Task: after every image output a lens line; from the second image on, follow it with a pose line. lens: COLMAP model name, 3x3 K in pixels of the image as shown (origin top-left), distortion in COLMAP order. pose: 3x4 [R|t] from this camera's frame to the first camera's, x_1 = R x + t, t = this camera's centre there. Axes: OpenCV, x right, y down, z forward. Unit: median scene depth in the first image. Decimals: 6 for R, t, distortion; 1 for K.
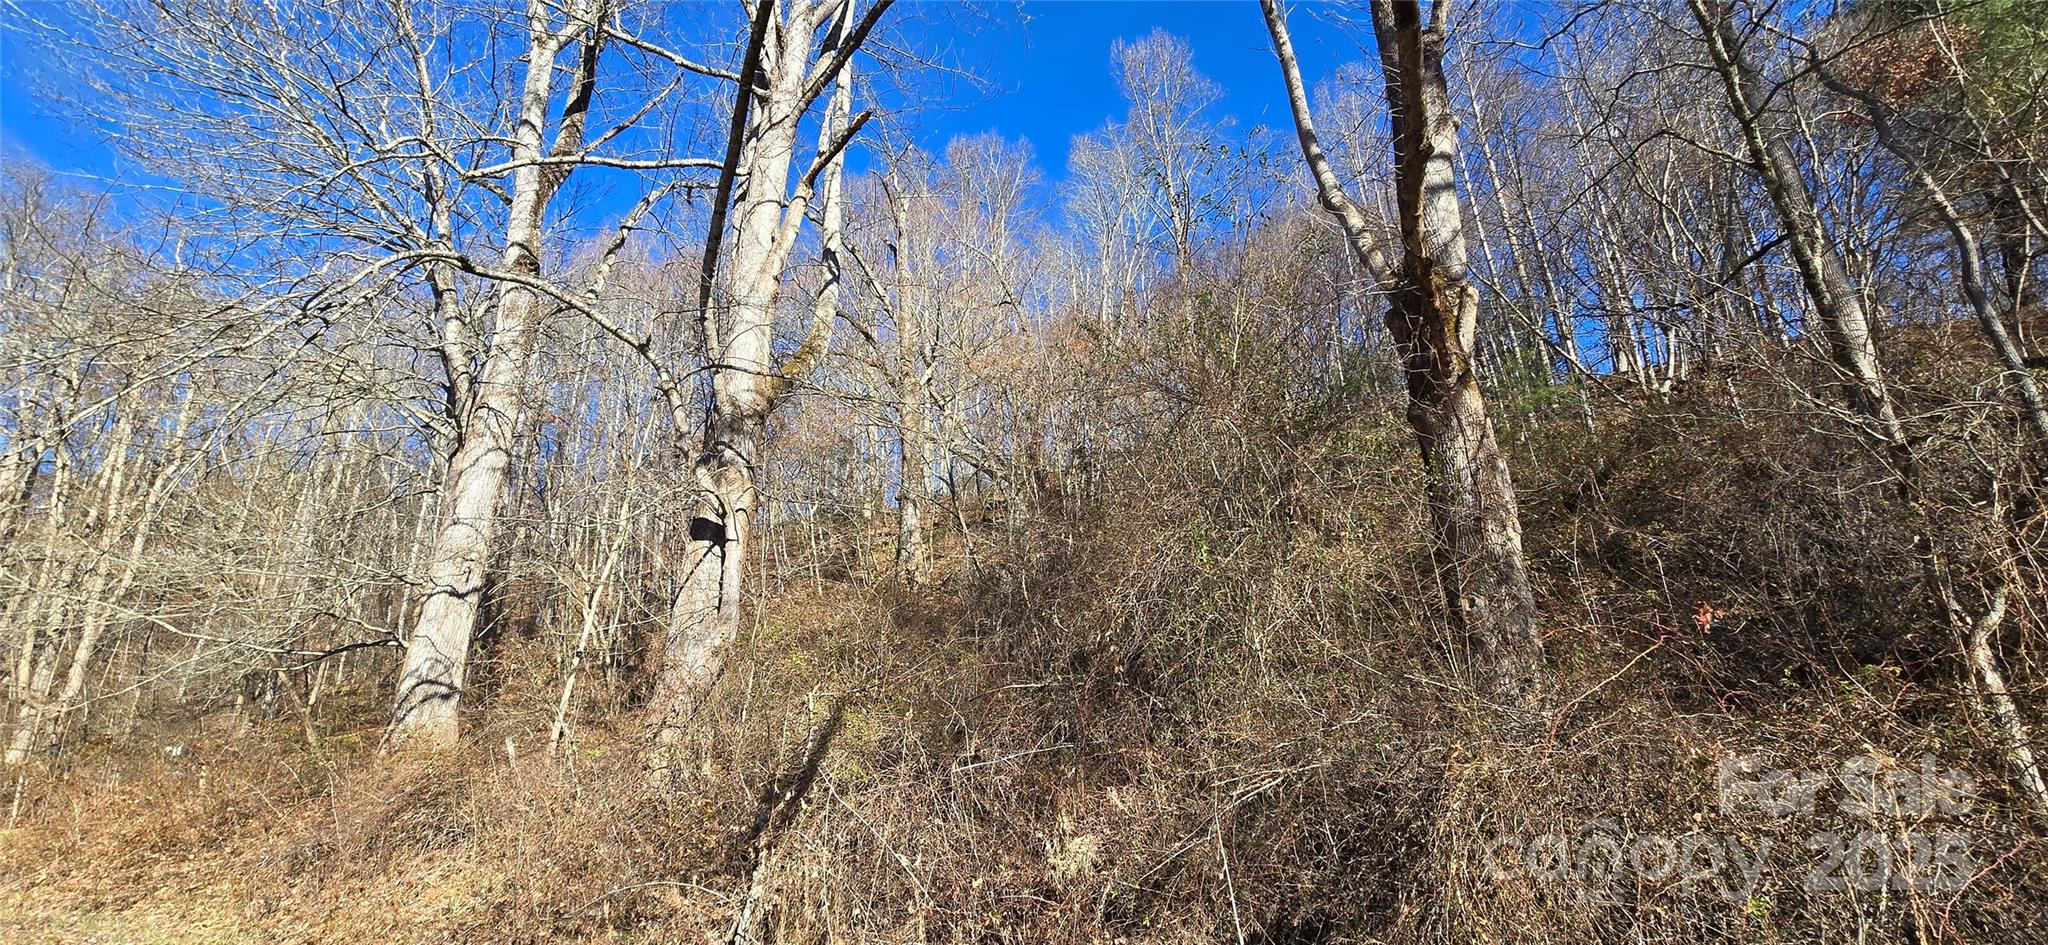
lens RADIAL K [[853.6, 0, 1028.0], [0, 853.6, 466.8], [0, 0, 1]] dist [-0.000024, -0.000269]
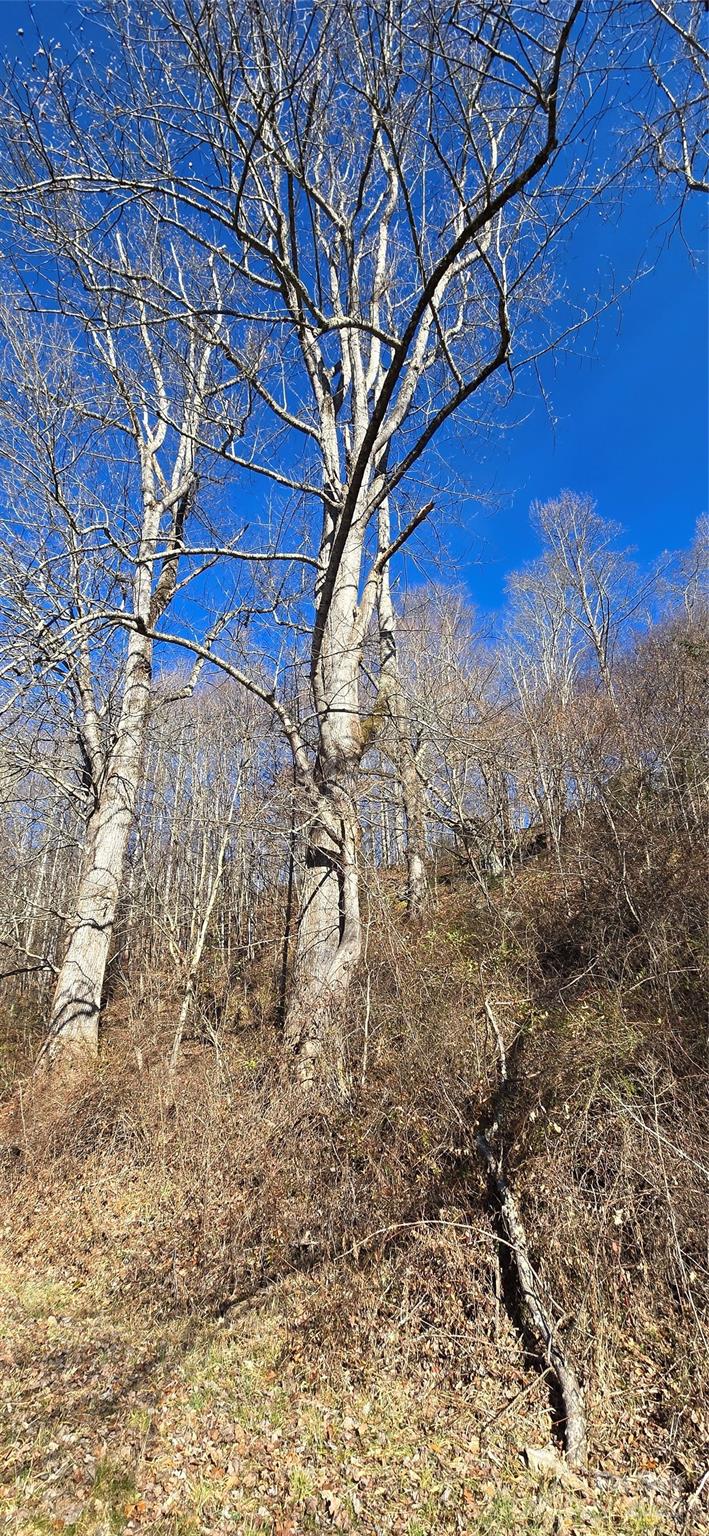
lens RADIAL K [[640.2, 0, 350.5], [0, 640.2, 769.3], [0, 0, 1]] dist [-0.000024, -0.000269]
pose [[0.988178, -0.051928, -0.144246, -0.170179], [0.034739, 0.992259, -0.119228, 0.048489], [0.149321, 0.112808, 0.982333, 0.133028]]
